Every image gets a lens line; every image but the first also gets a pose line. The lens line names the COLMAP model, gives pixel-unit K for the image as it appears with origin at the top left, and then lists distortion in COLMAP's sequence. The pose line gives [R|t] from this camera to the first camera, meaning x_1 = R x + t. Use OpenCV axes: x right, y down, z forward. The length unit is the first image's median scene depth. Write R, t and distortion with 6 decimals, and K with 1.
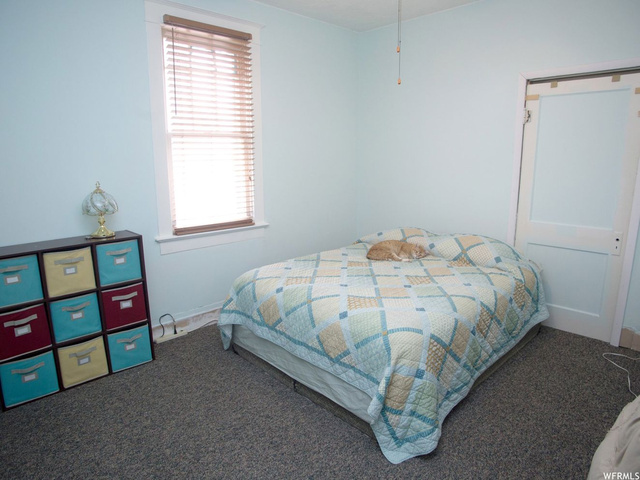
lens RADIAL K [[412.2, 0, 320.0], [0, 412.2, 240.0], [0, 0, 1]] dist [-0.077378, 0.003224]
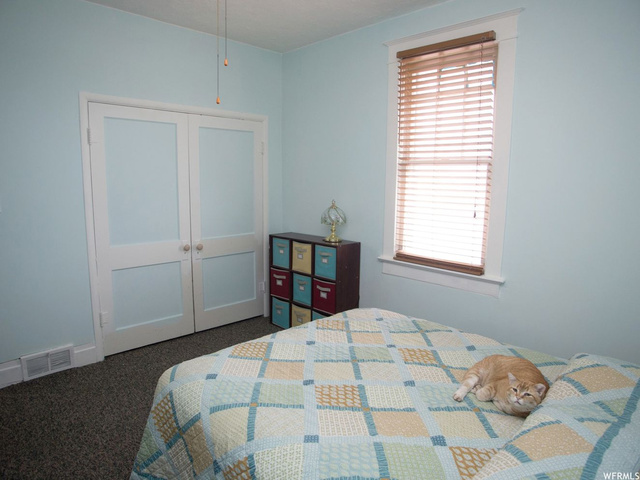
lens RADIAL K [[412.2, 0, 320.0], [0, 412.2, 240.0], [0, 0, 1]] dist [-0.077378, 0.003224]
pose [[0.004269, 0.150578, -0.988589, 0.812762], [-0.219944, 0.964531, 0.145964, -0.204275], [0.975503, 0.216811, 0.037237, 0.923756]]
